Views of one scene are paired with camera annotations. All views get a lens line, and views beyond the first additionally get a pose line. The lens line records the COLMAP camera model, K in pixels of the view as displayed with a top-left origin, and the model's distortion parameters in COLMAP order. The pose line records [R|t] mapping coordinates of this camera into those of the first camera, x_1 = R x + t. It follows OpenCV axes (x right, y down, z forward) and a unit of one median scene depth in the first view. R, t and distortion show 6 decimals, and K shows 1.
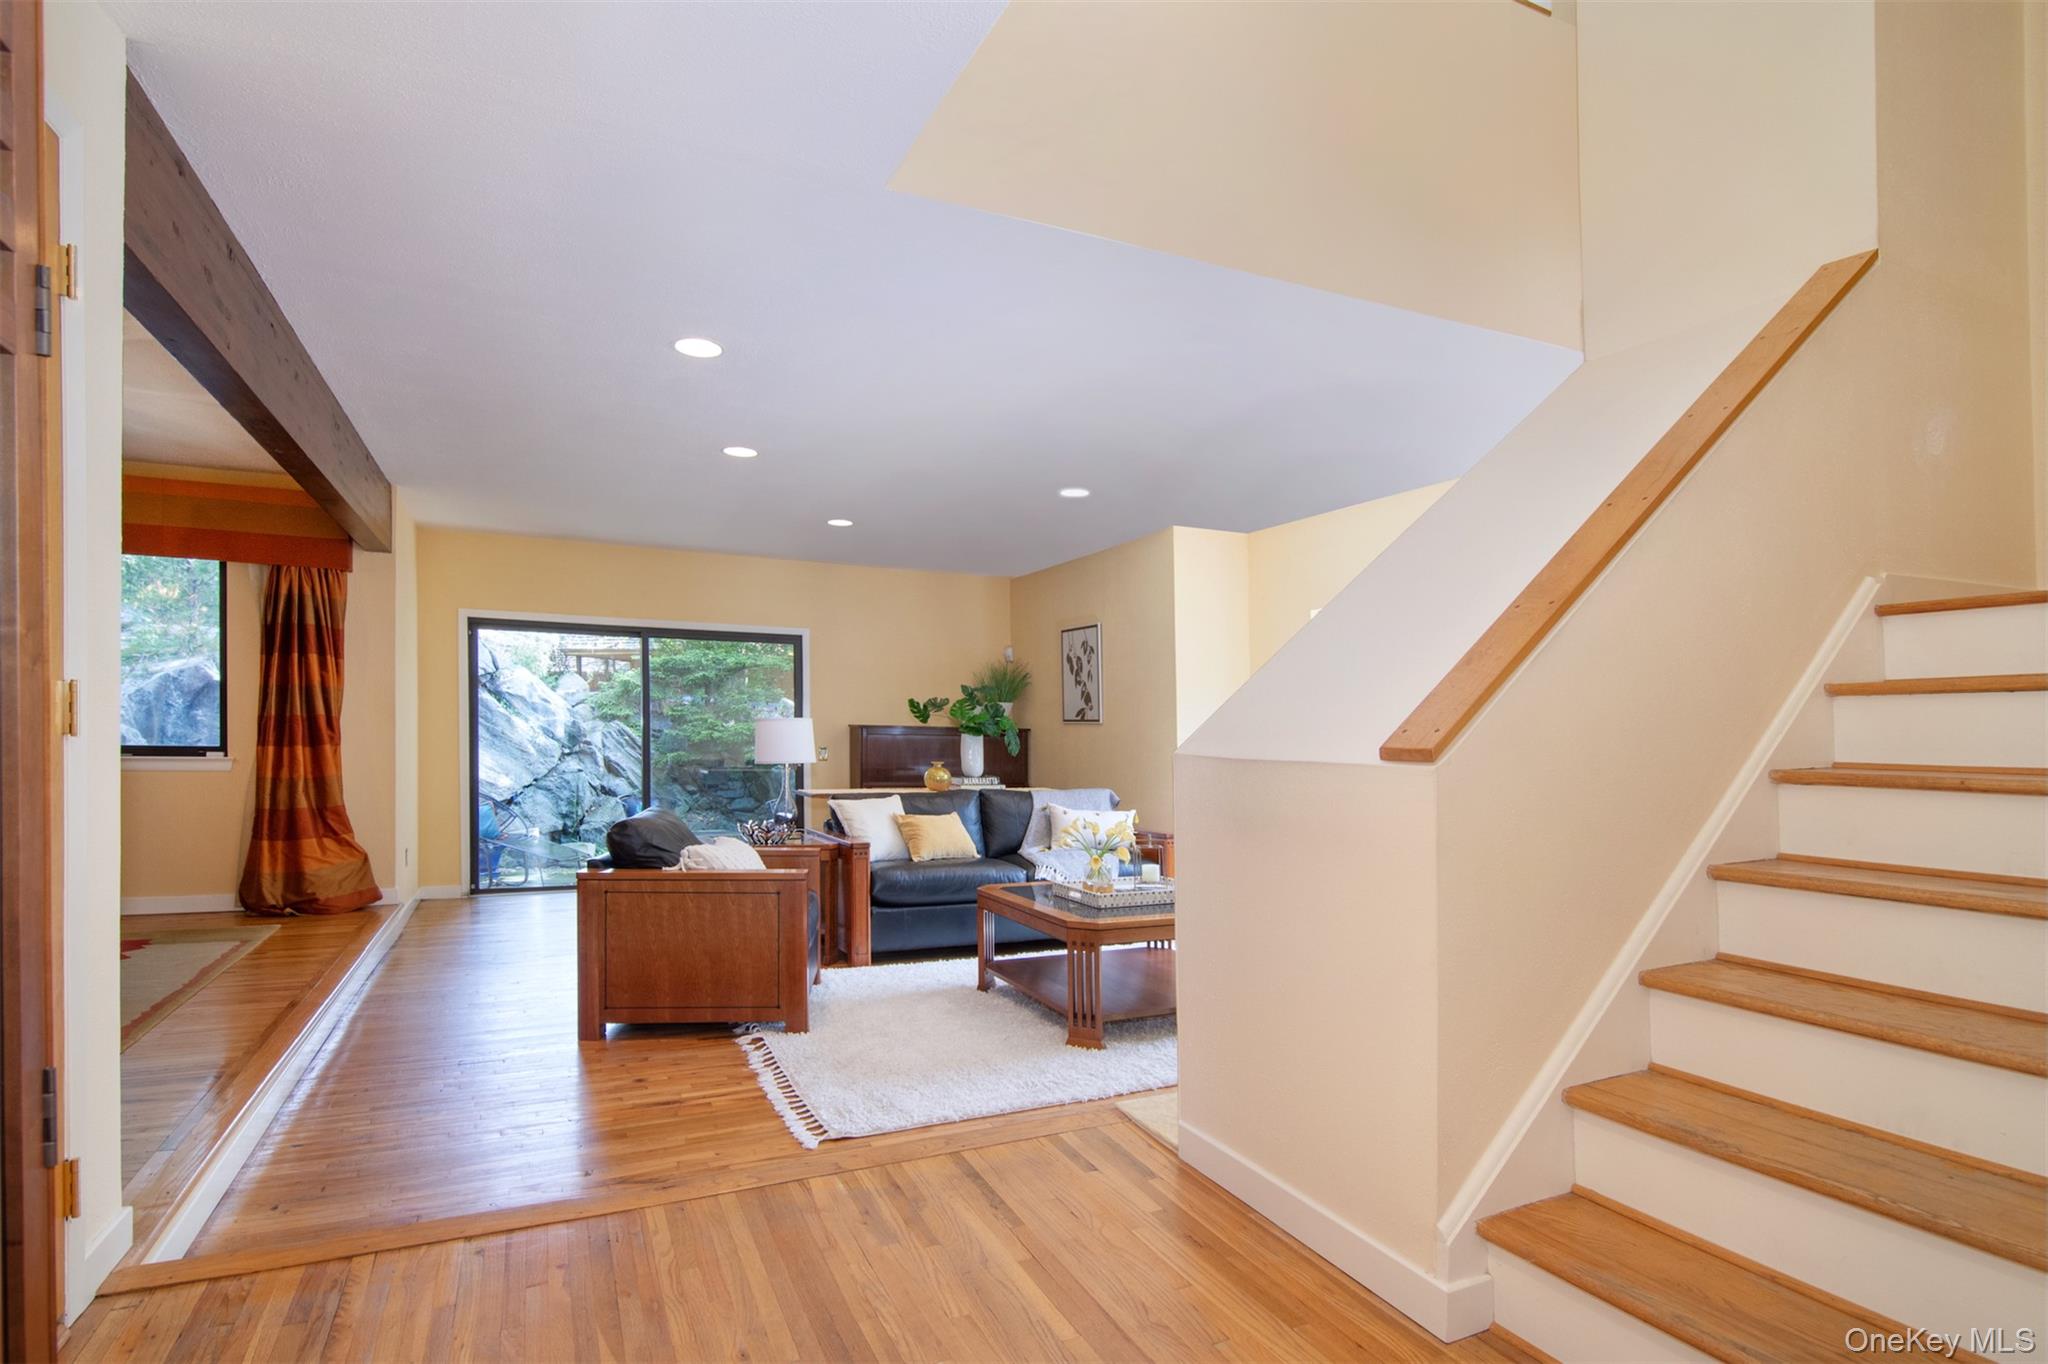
lens RADIAL K [[1004.8, 0, 1023.7], [0, 1004.8, 755.3], [0, 0, 1]] dist [-0.000619, -0.000389]
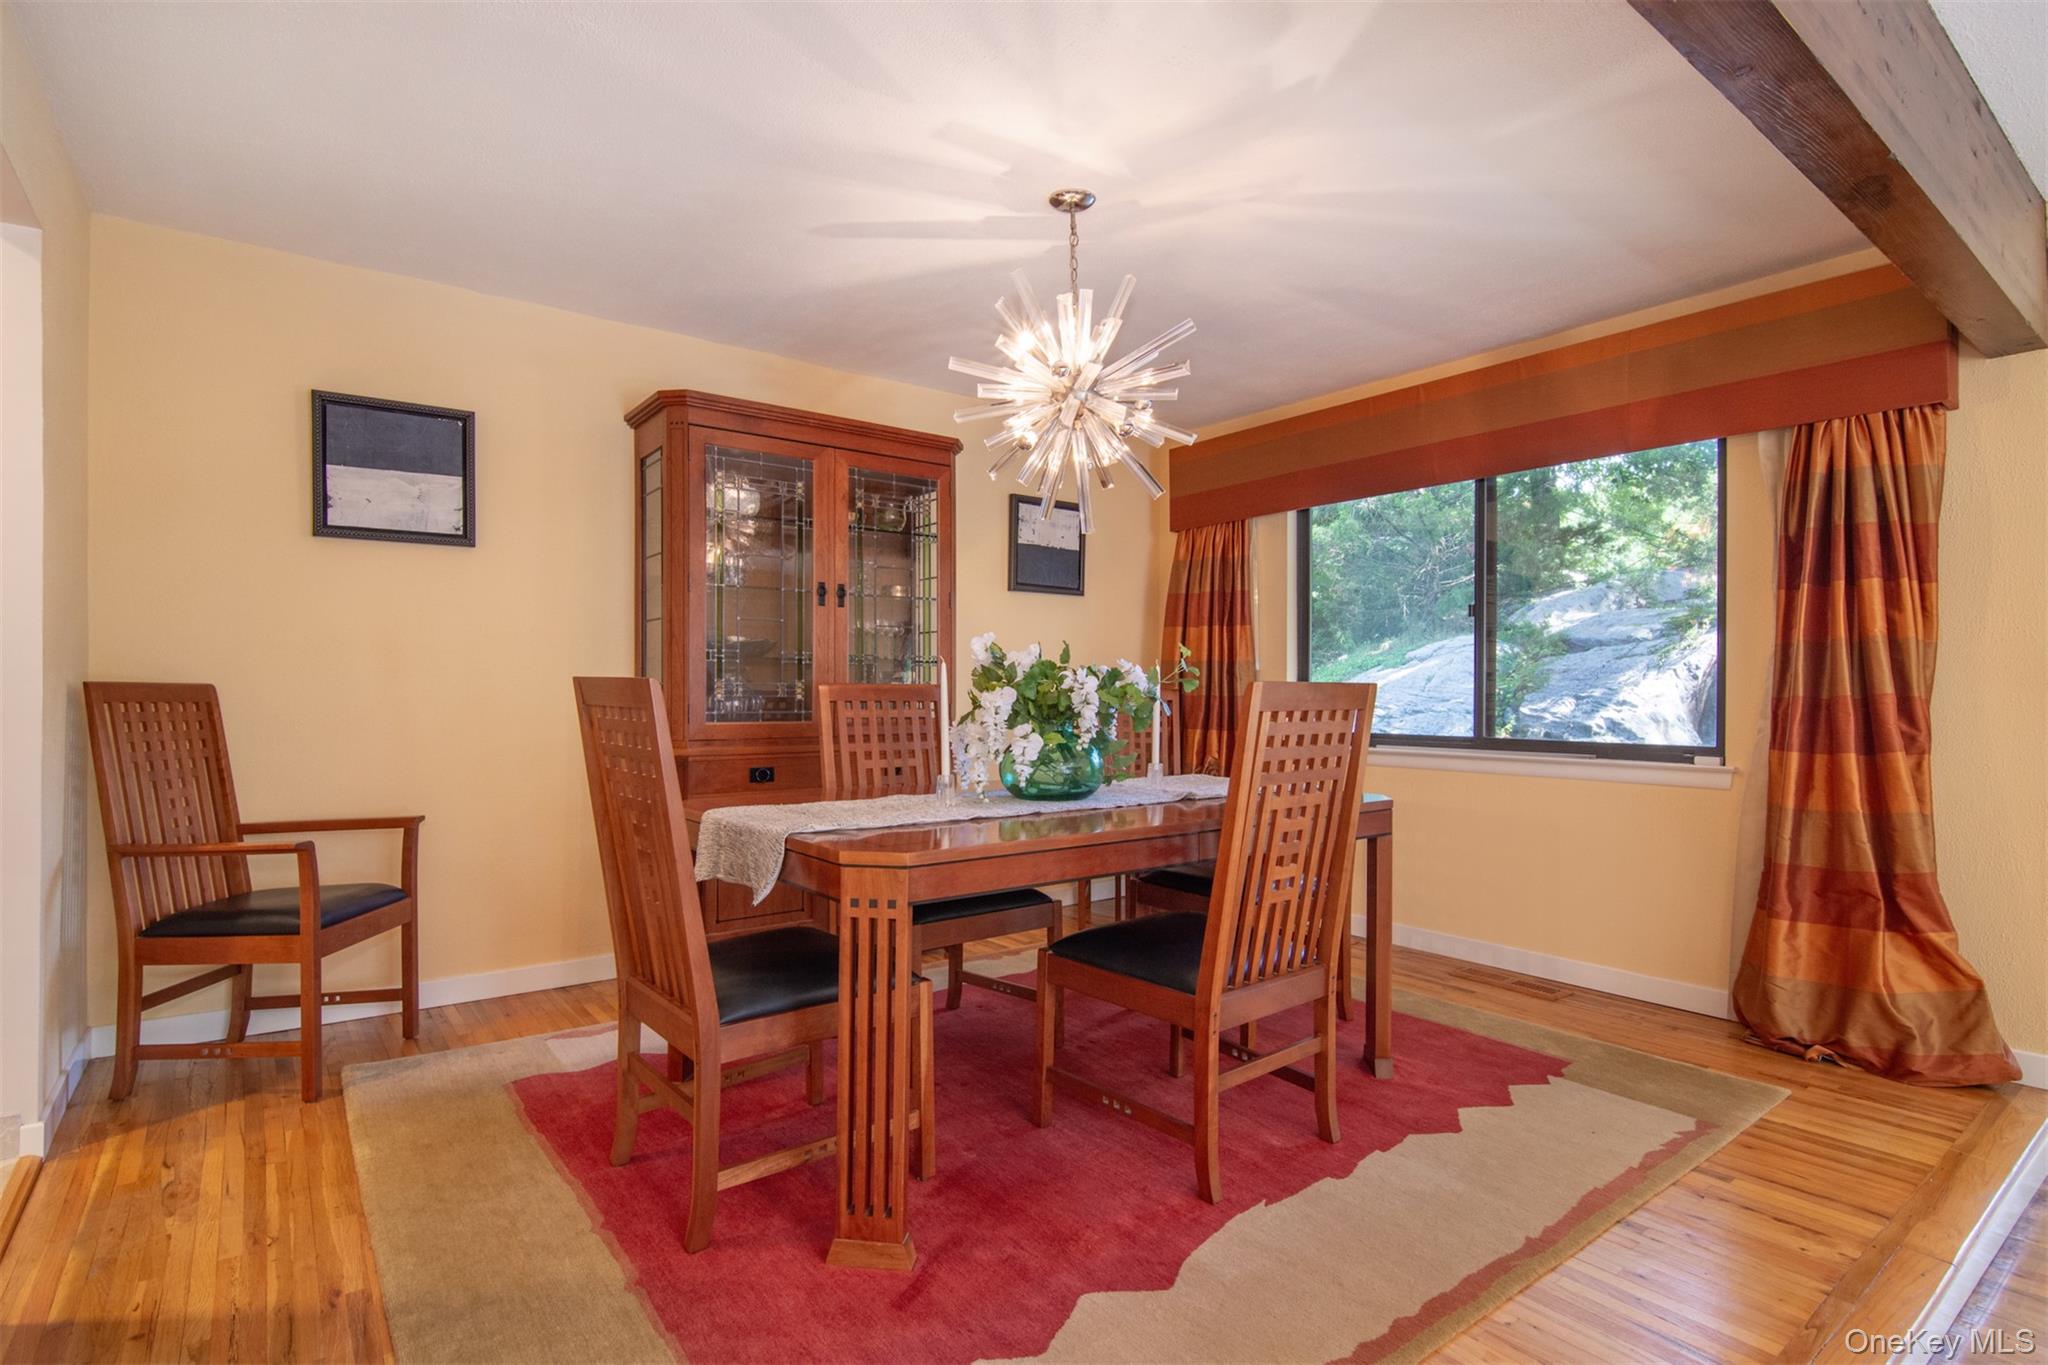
lens RADIAL K [[1014.8, 0, 1021.1], [0, 1014.8, 703.7], [0, 0, 1]] dist [0.000399, -0.009401]
pose [[0.196518, -0.001228, -0.980499, -0.275725], [-0.022858, 0.999722, -0.005833, -0.022234], [0.980234, 0.023558, 0.196435, 0.458181]]
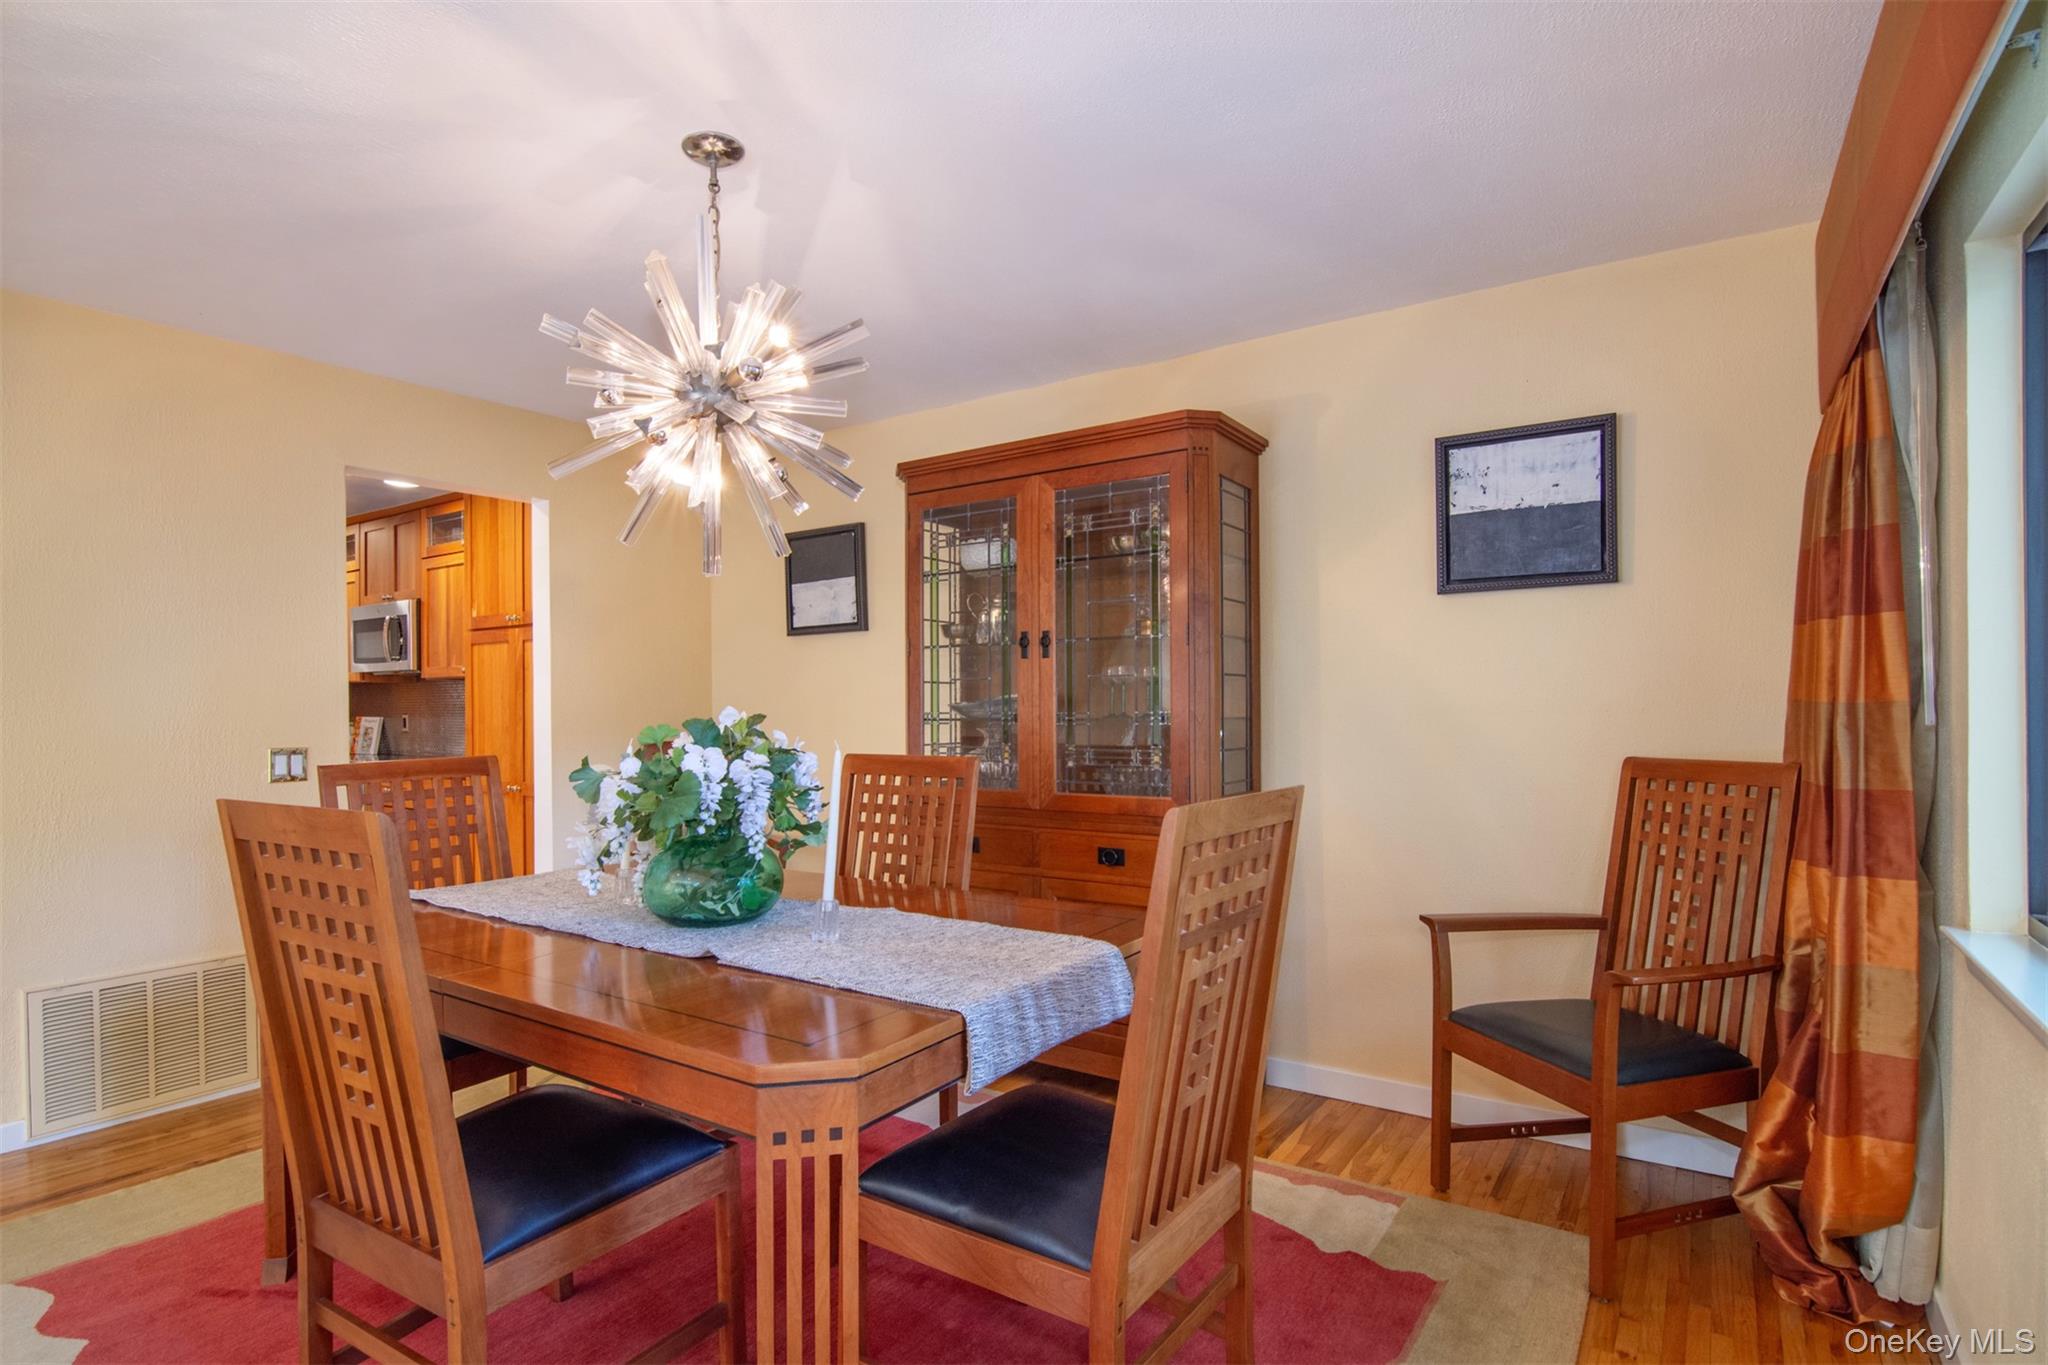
lens RADIAL K [[1014.8, 0, 1021.1], [0, 1014.8, 703.7], [0, 0, 1]] dist [0.000399, -0.009401]
pose [[-0.859899, -0.007384, -0.510411, -0.668200], [-0.013781, 0.999867, 0.008753, -0.067987], [0.510278, 0.014561, -0.859886, 0.973486]]
